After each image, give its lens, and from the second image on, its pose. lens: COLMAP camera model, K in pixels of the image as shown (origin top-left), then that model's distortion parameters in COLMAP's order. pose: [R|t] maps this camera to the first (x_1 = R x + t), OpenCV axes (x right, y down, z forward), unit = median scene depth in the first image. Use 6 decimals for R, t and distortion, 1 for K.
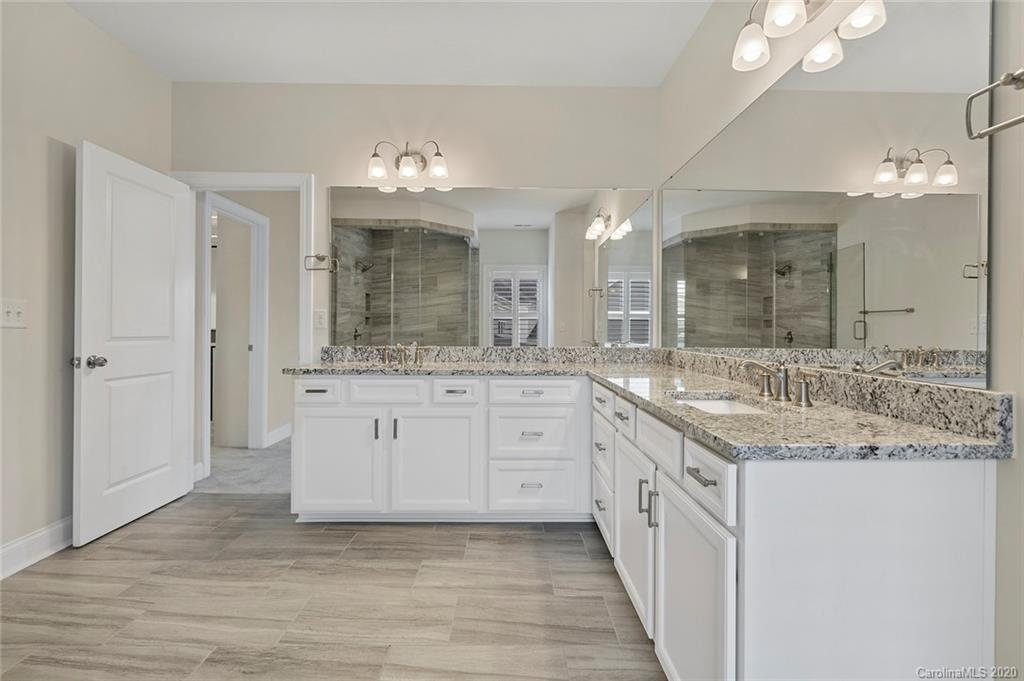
lens RADIAL K [[470.6, 0, 513.0], [0, 470.6, 326.8], [0, 0, 1]] dist [-0.001924, -0.000010]
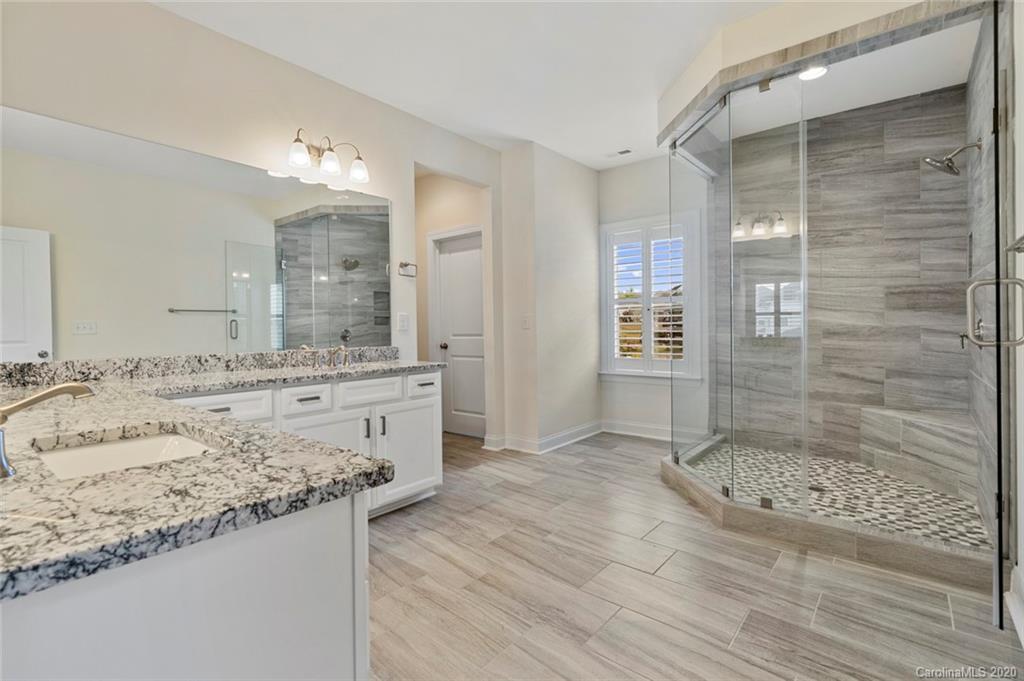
lens RADIAL K [[466.5, 0, 513.4], [0, 466.5, 337.7], [0, 0, 1]] dist [-0.001589, 0.000528]
pose [[-0.755299, -0.009259, 0.655315, -0.836631], [0.005991, 0.999761, 0.021030, 0.001960], [-0.655353, 0.019810, -0.755063, 1.317826]]
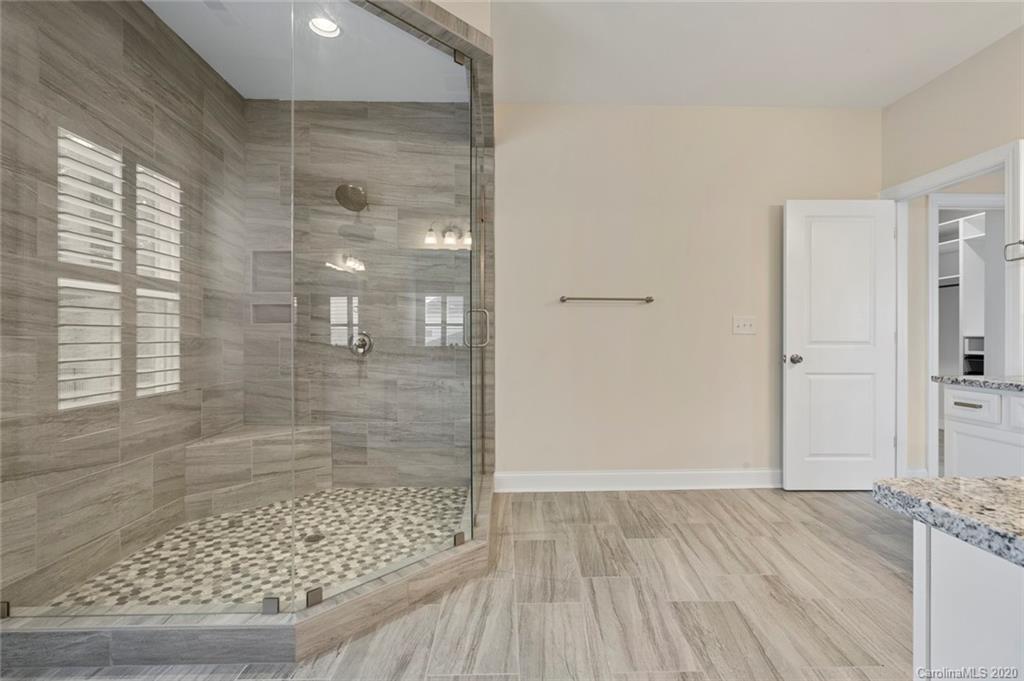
lens RADIAL K [[479.0, 0, 517.0], [0, 479.0, 335.9], [0, 0, 1]] dist [-0.000546, -0.000012]
pose [[0.009117, -0.006418, -0.999938, 0.507859], [0.004379, 0.999970, -0.006379, 0.013081], [0.999949, -0.004321, 0.009145, 0.187098]]
